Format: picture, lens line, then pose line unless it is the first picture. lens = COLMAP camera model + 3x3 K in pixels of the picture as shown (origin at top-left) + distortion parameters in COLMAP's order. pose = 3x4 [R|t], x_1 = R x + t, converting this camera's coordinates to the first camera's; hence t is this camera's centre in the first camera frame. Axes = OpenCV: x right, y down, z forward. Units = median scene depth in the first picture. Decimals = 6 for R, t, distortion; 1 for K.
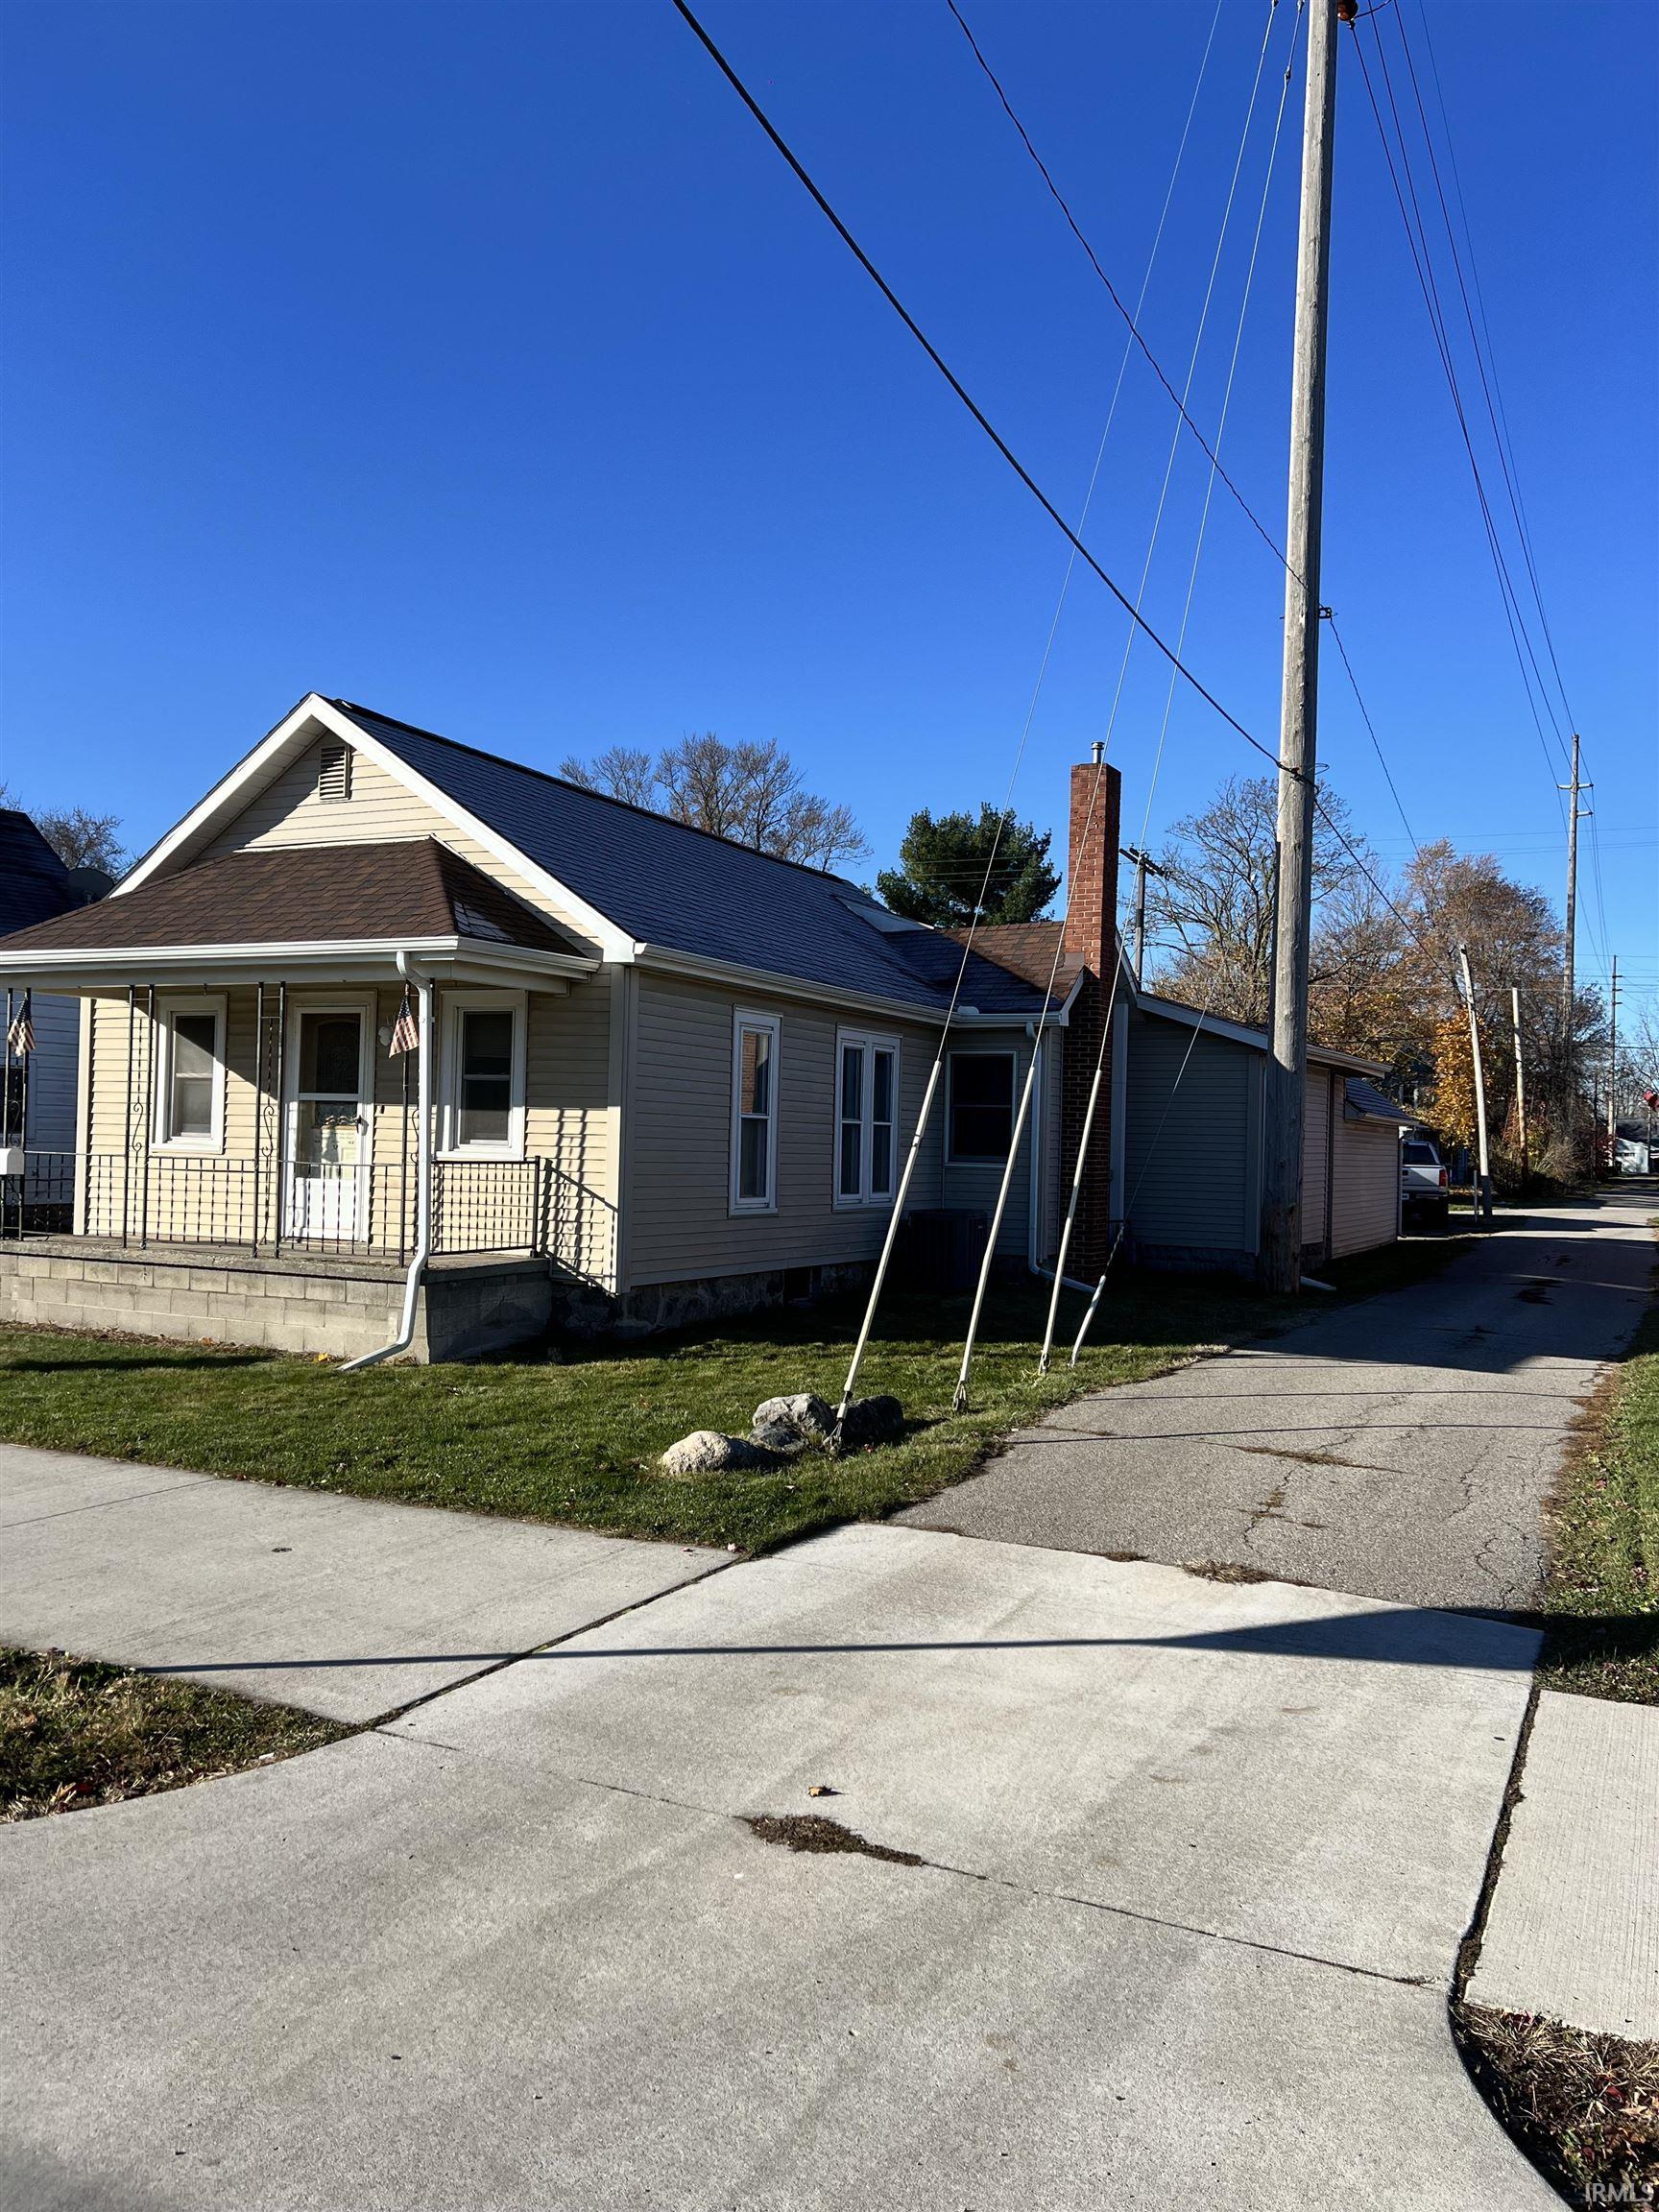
lens RADIAL K [[1633.2, 0, 829.5], [0, 1633.2, 1106.0], [0, 0, 1]] dist [0.090933, -0.101446]
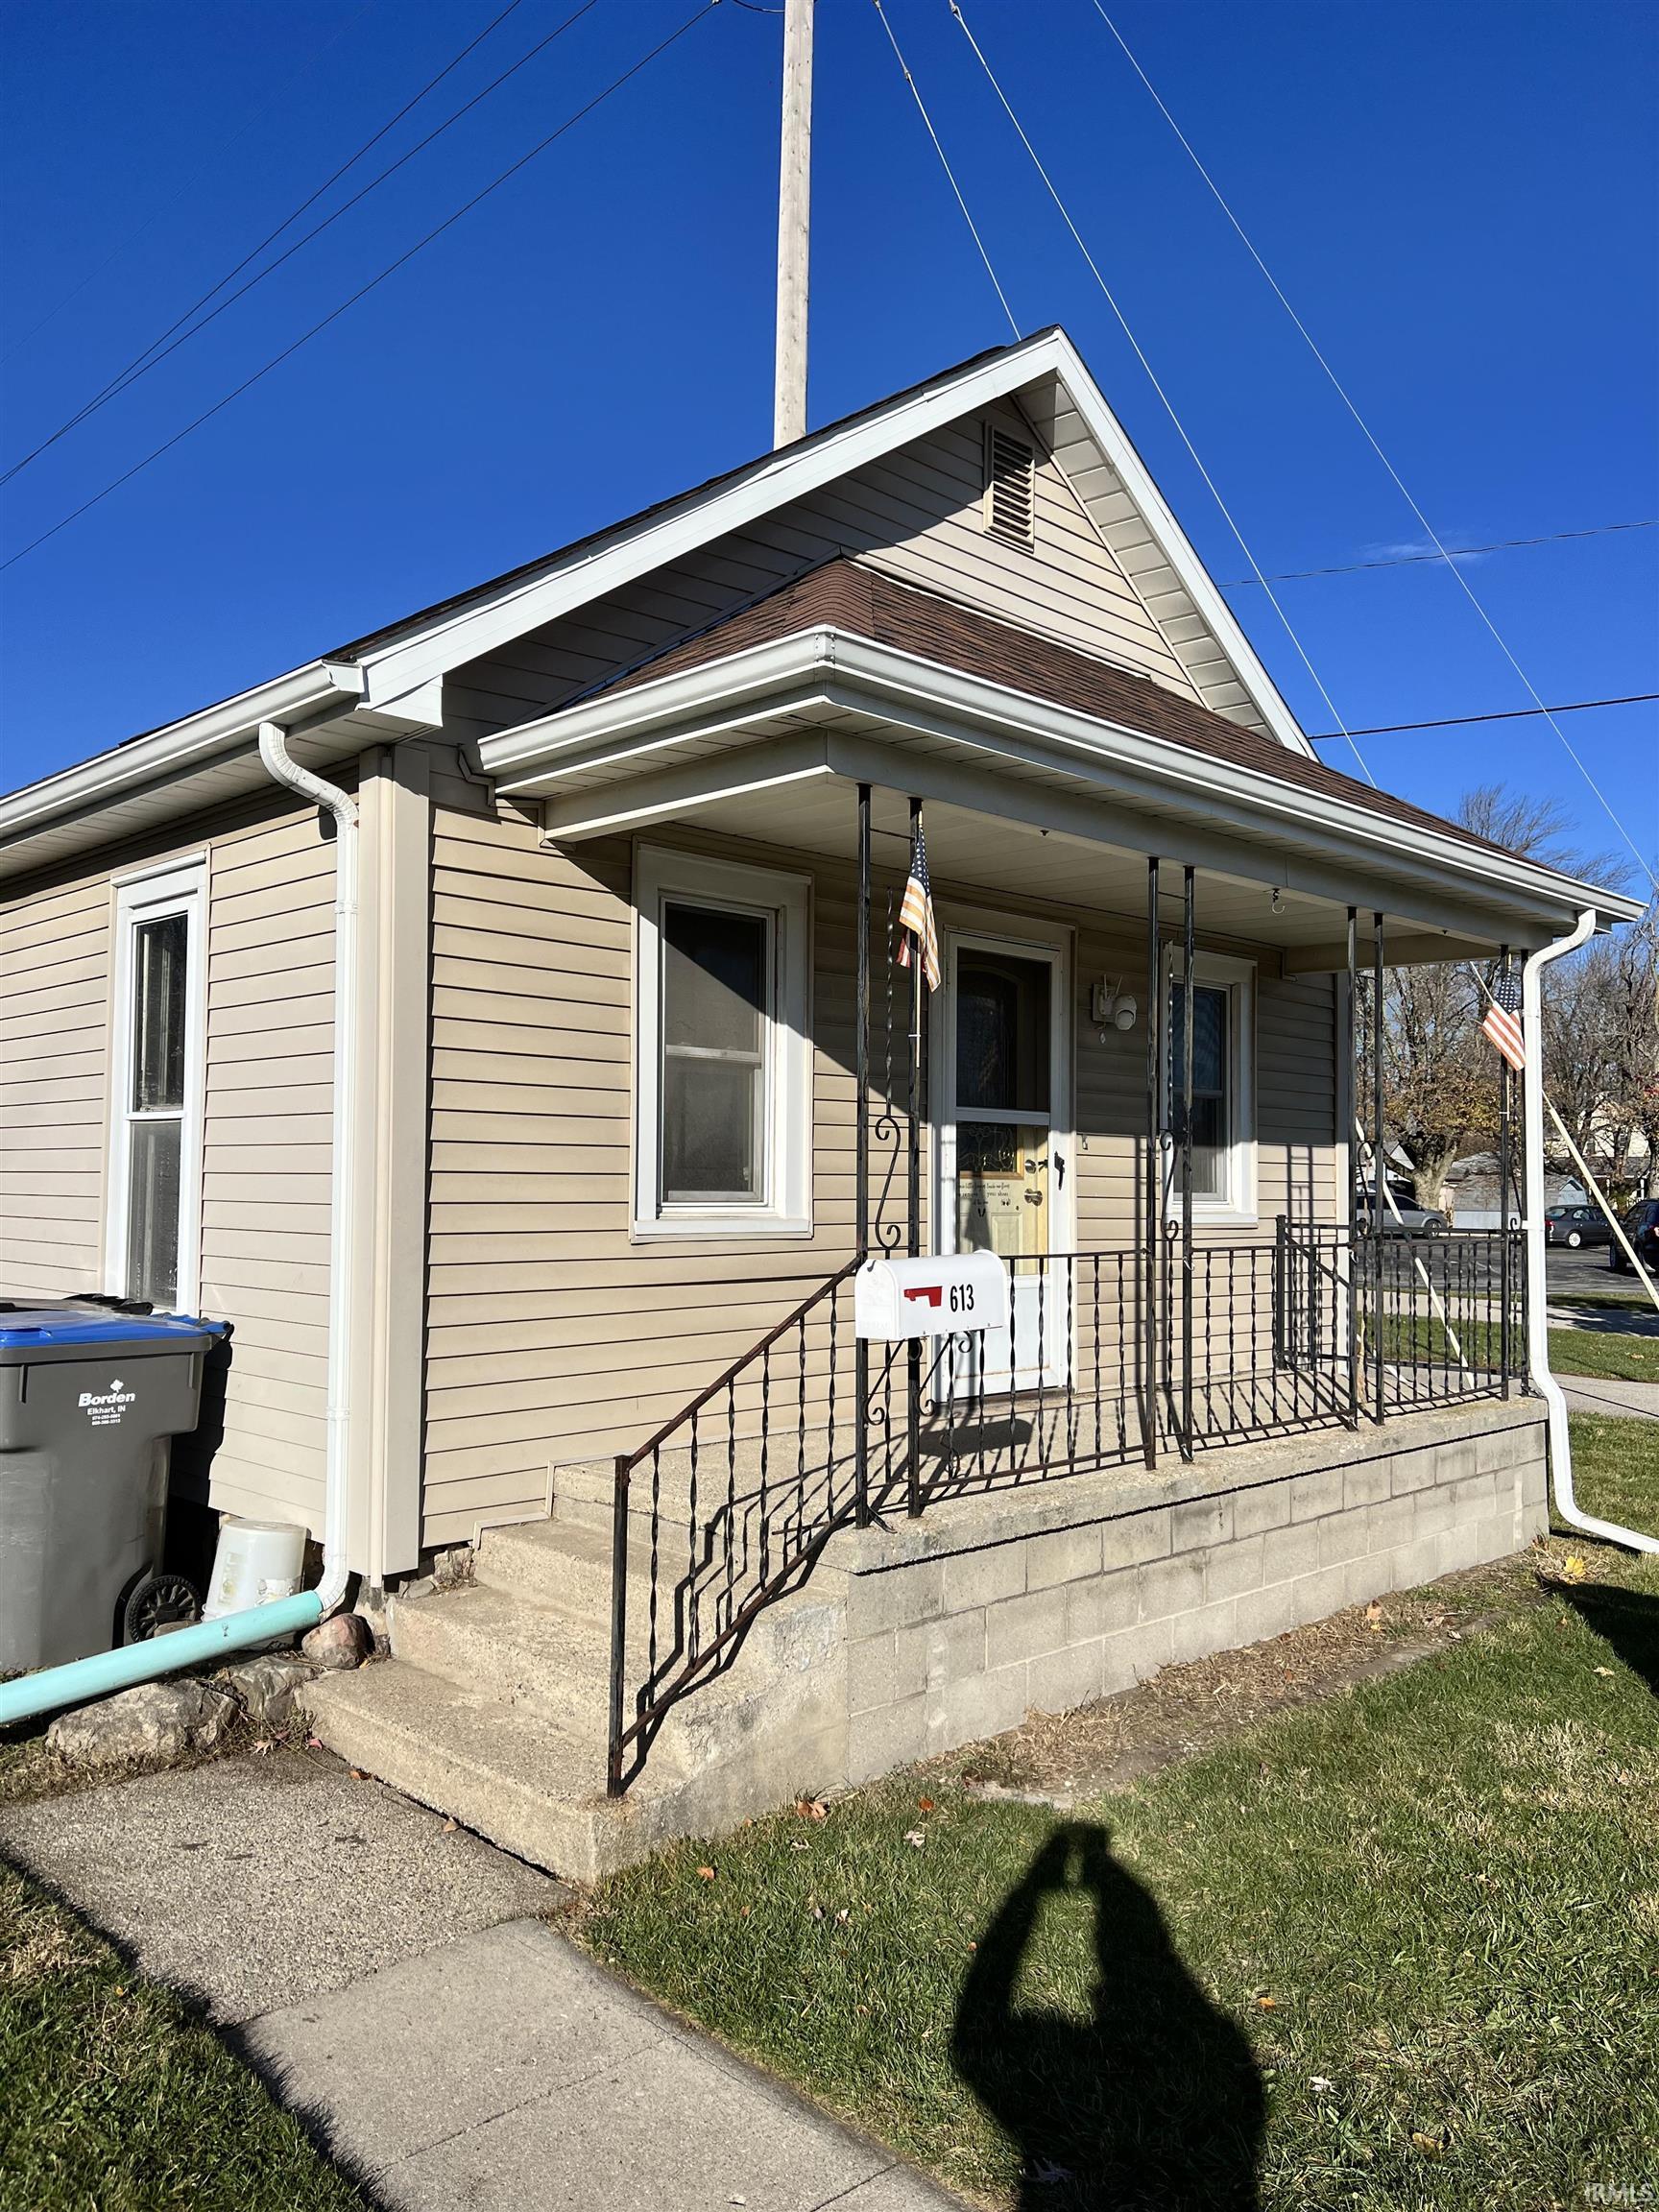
lens RADIAL K [[1633.2, 0, 829.5], [0, 1633.2, 1106.0], [0, 0, 1]] dist [0.090933, -0.101446]
pose [[0.303459, 0.023909, 0.952545, -0.764316], [-0.018860, 0.999640, -0.019082, 0.001751], [-0.952658, -0.012174, 0.303800, 0.848223]]
